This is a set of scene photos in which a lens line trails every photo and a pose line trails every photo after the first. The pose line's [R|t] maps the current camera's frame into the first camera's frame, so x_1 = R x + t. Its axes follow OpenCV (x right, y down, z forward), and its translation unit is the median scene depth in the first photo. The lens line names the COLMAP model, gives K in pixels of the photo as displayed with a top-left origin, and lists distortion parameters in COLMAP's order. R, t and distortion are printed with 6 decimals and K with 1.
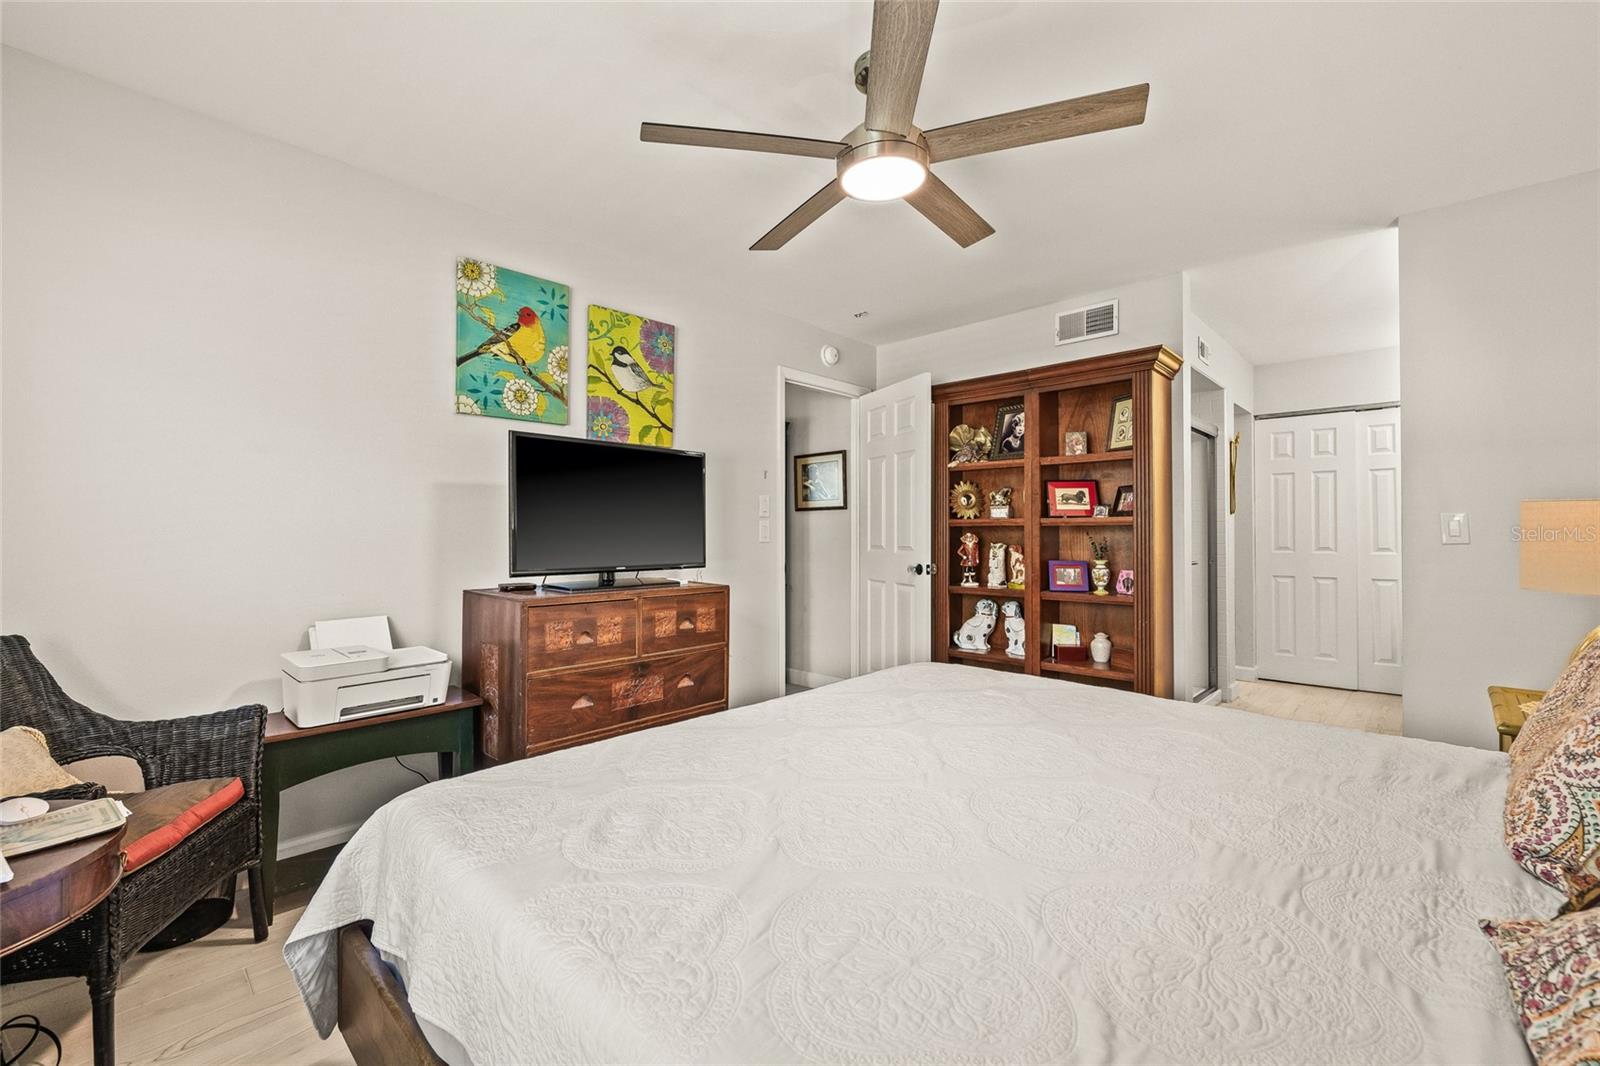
lens RADIAL K [[674.4, 0, 793.3], [0, 674.4, 527.7], [0, 0, 1]] dist [0.004287, -0.000536]
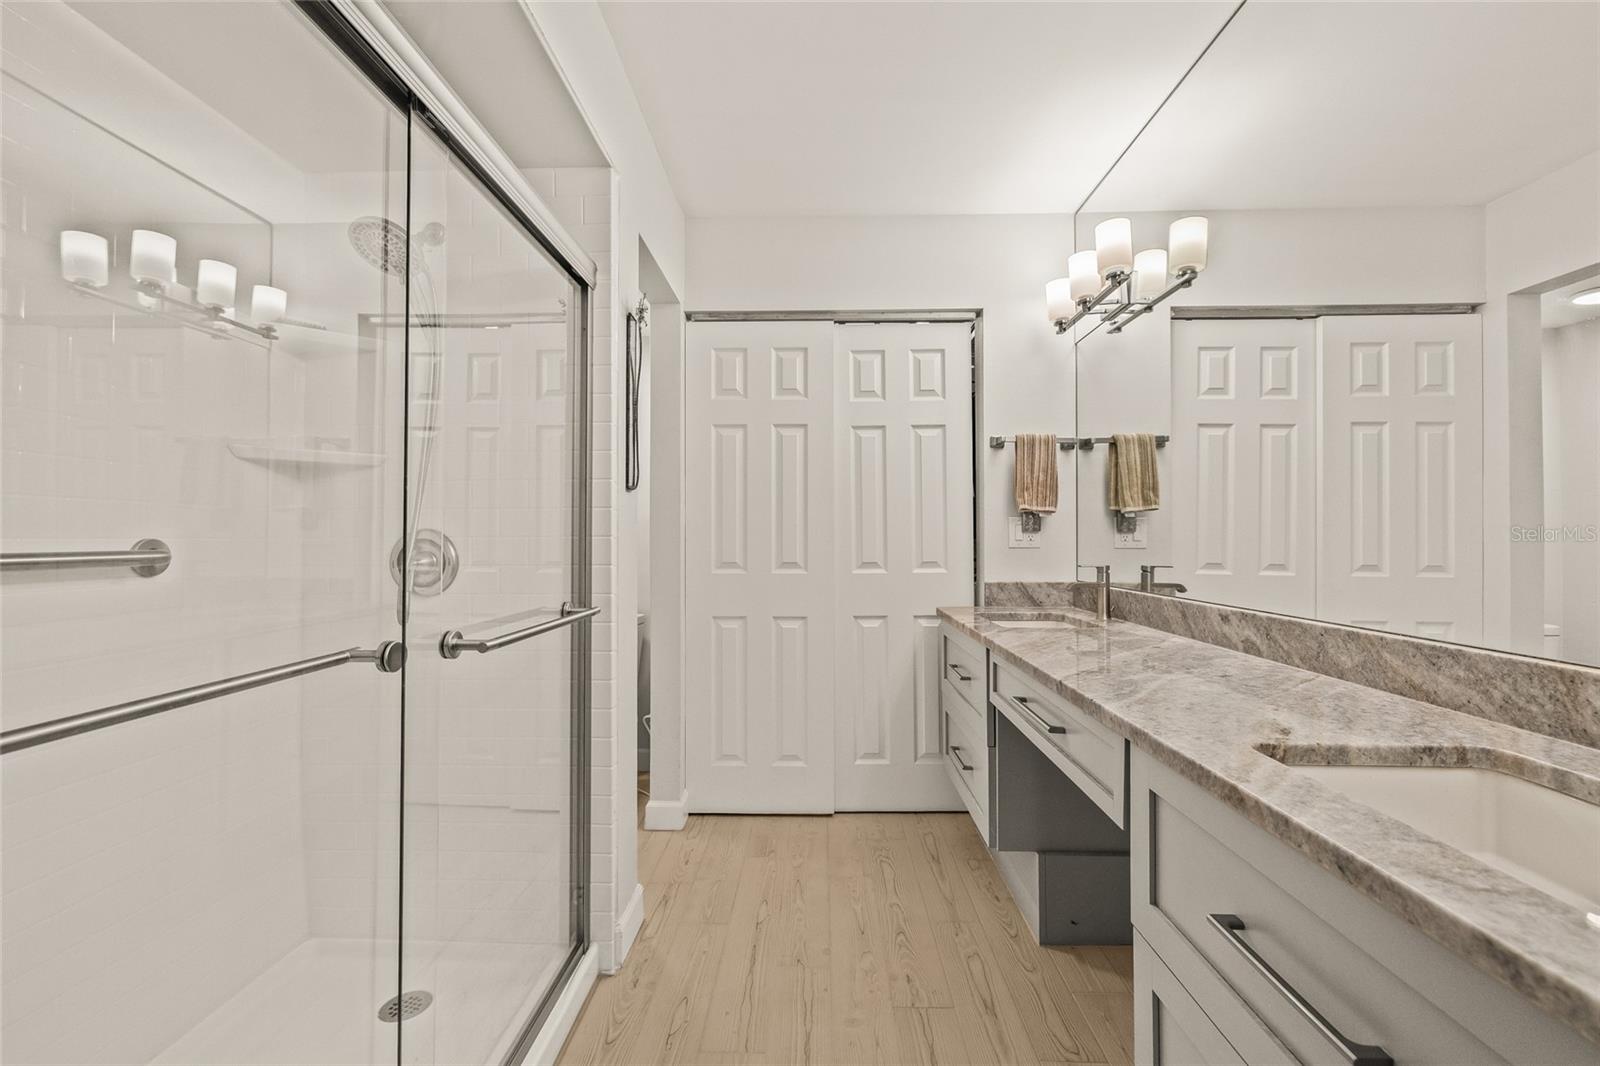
lens RADIAL K [[674.4, 0, 799.5], [0, 674.4, 528.4], [0, 0, 1]] dist [0.004287, -0.000536]
pose [[0.740578, 0.007400, 0.671930, 0.535451], [-0.005999, 0.999972, -0.004401, 0.004840], [-0.671944, -0.000772, 0.740602, 0.745980]]
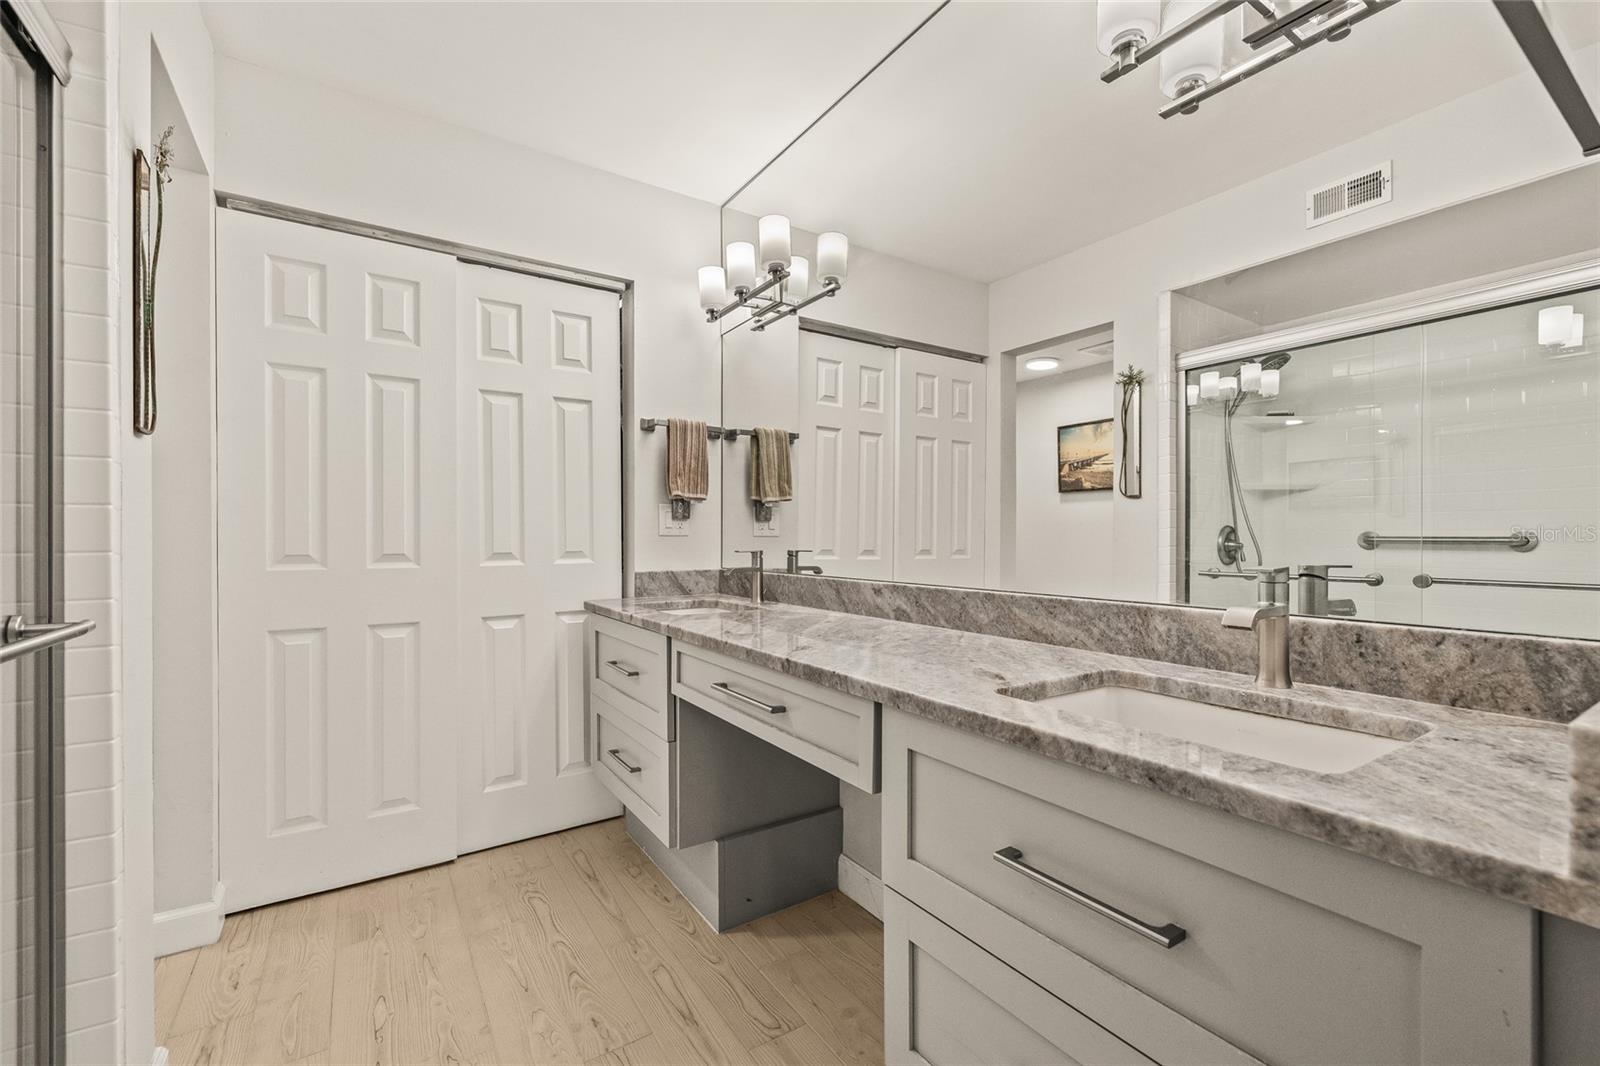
lens RADIAL K [[674.4, 0, 799.0], [0, 674.4, 539.4], [0, 0, 1]] dist [0.004287, -0.000536]
pose [[0.224516, -0.004203, 0.974461, 0.539248], [-0.009960, 0.999929, 0.006608, 0.018204], [-0.974419, -0.011189, 0.224458, 0.828487]]
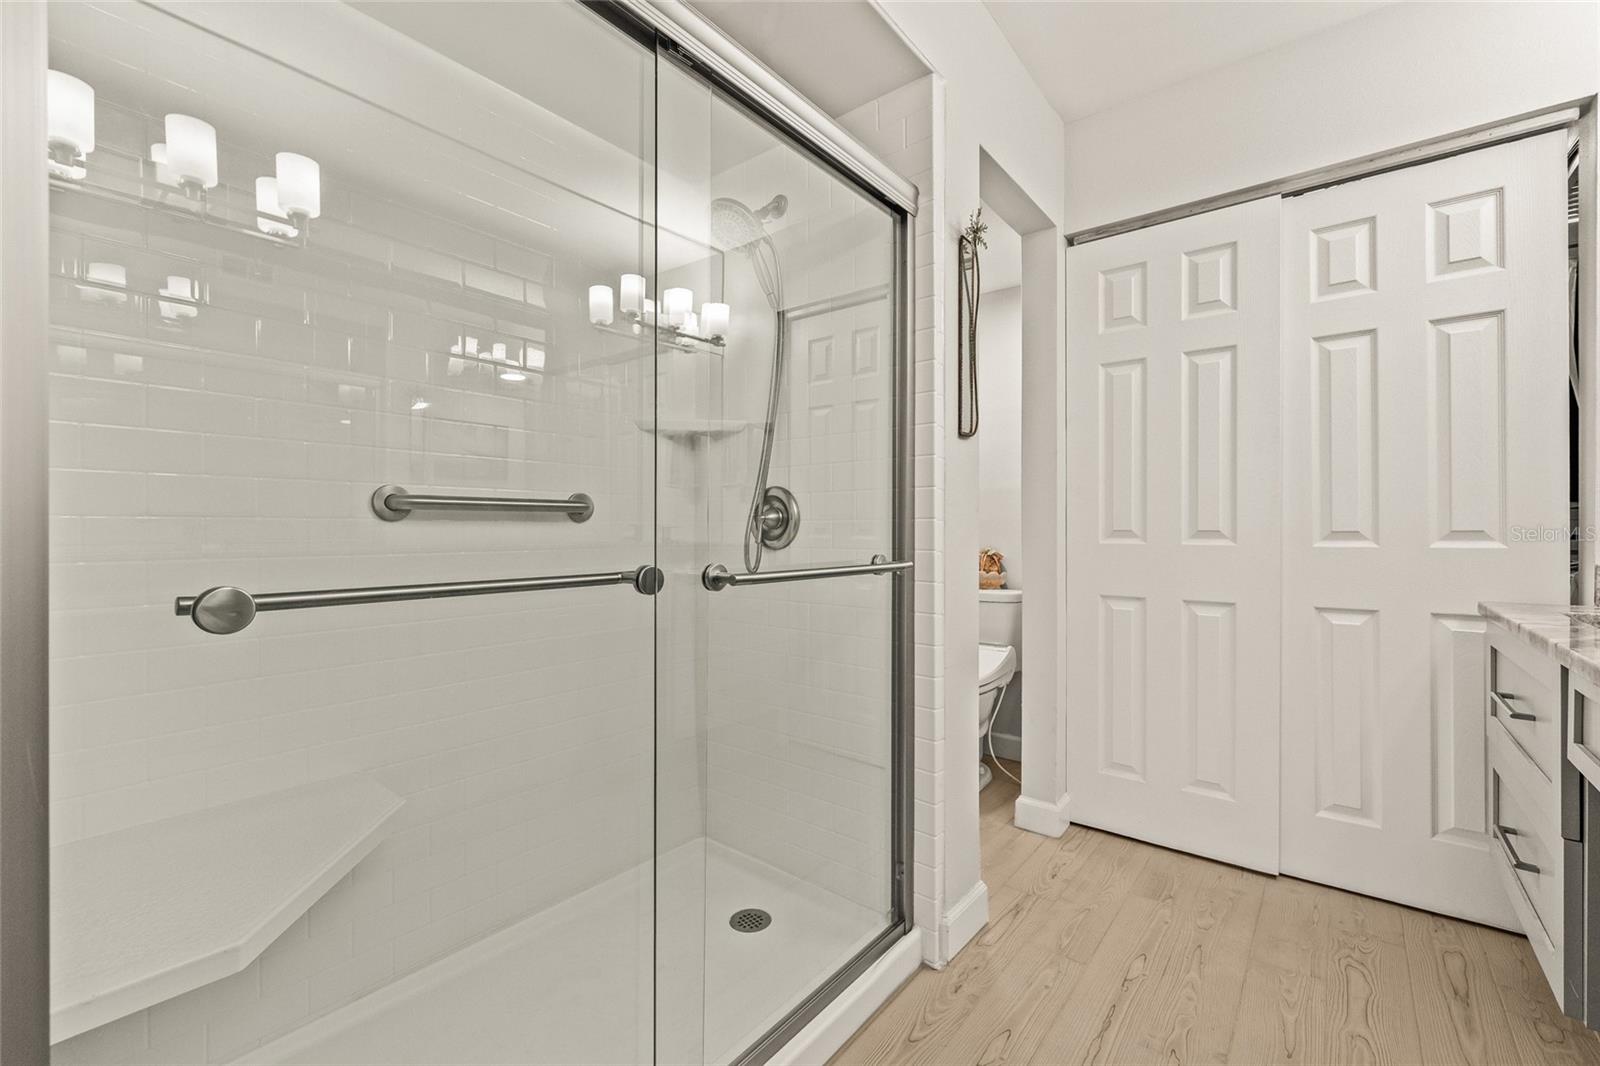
lens RADIAL K [[674.4, 0, 795.5], [0, 674.4, 530.5], [0, 0, 1]] dist [0.004287, -0.000536]
pose [[0.996467, -0.000721, 0.083981, 0.627886], [-0.000500, 0.999895, 0.014516, 0.029360], [-0.083982, -0.014507, 0.996362, 0.765986]]
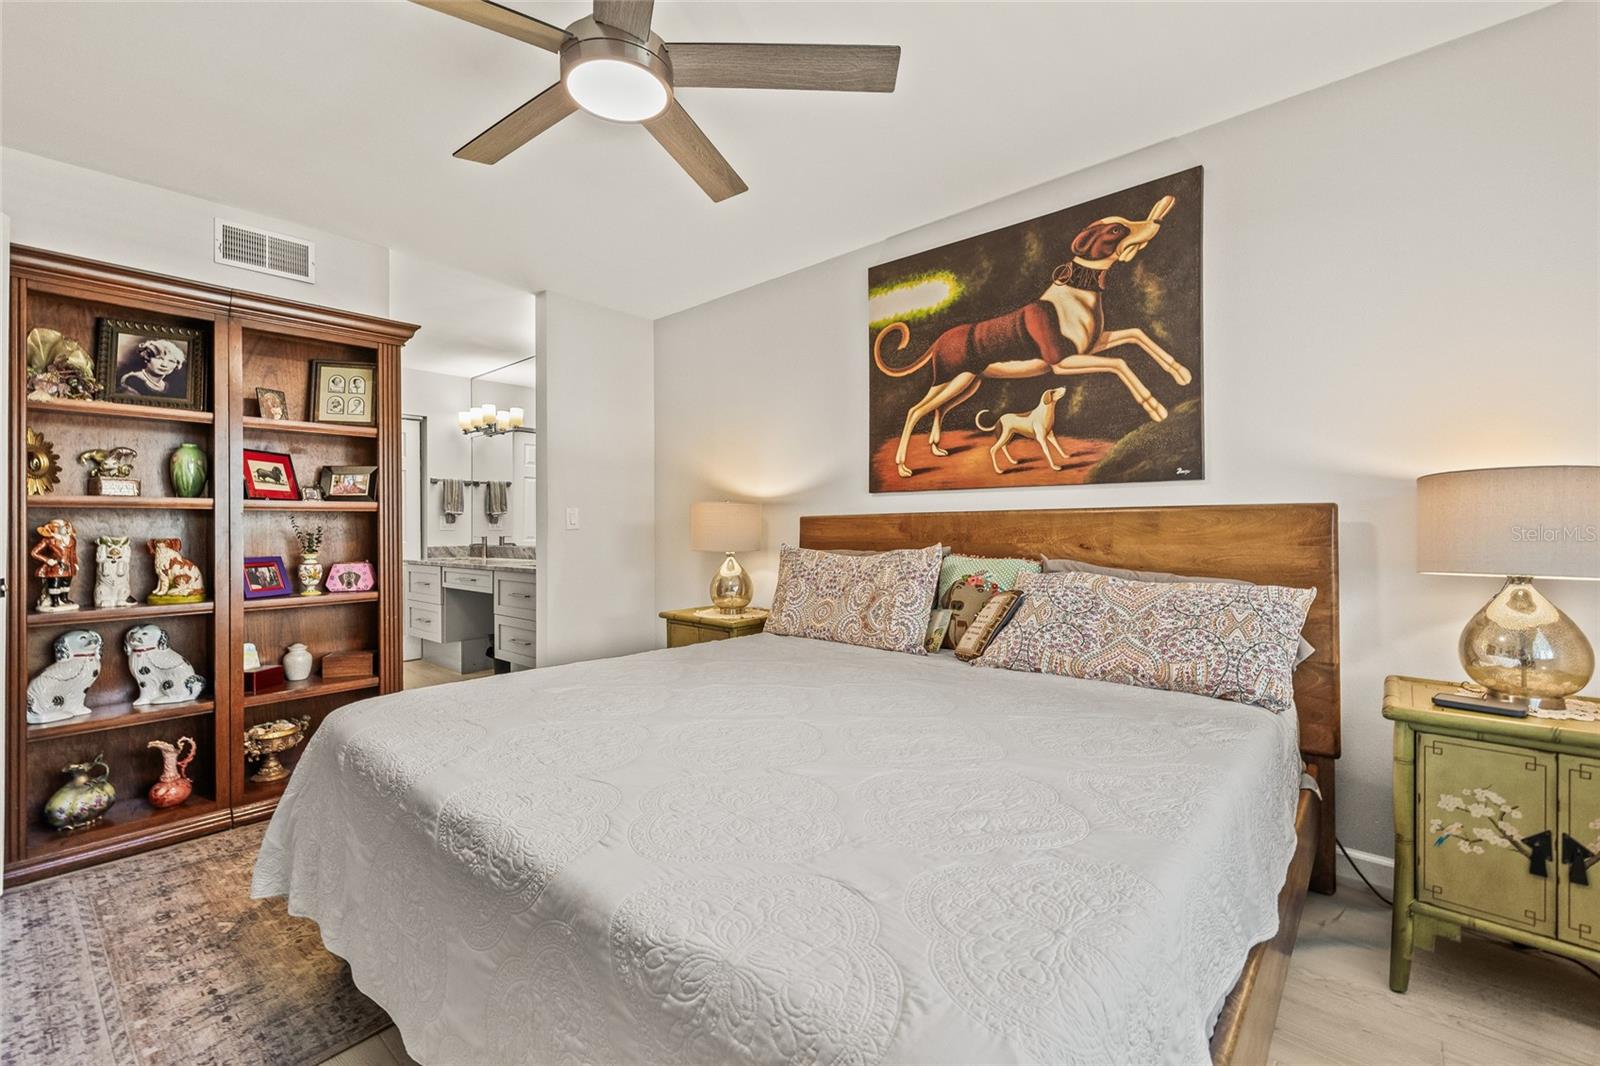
lens RADIAL K [[674.4, 0, 793.7], [0, 674.4, 517.4], [0, 0, 1]] dist [0.004287, -0.000536]
pose [[-0.035476, 0.016179, 0.999240, -0.343520], [-0.001101, 0.999868, -0.016228, 0.014930], [-0.999370, -0.001676, -0.035454, 0.392336]]
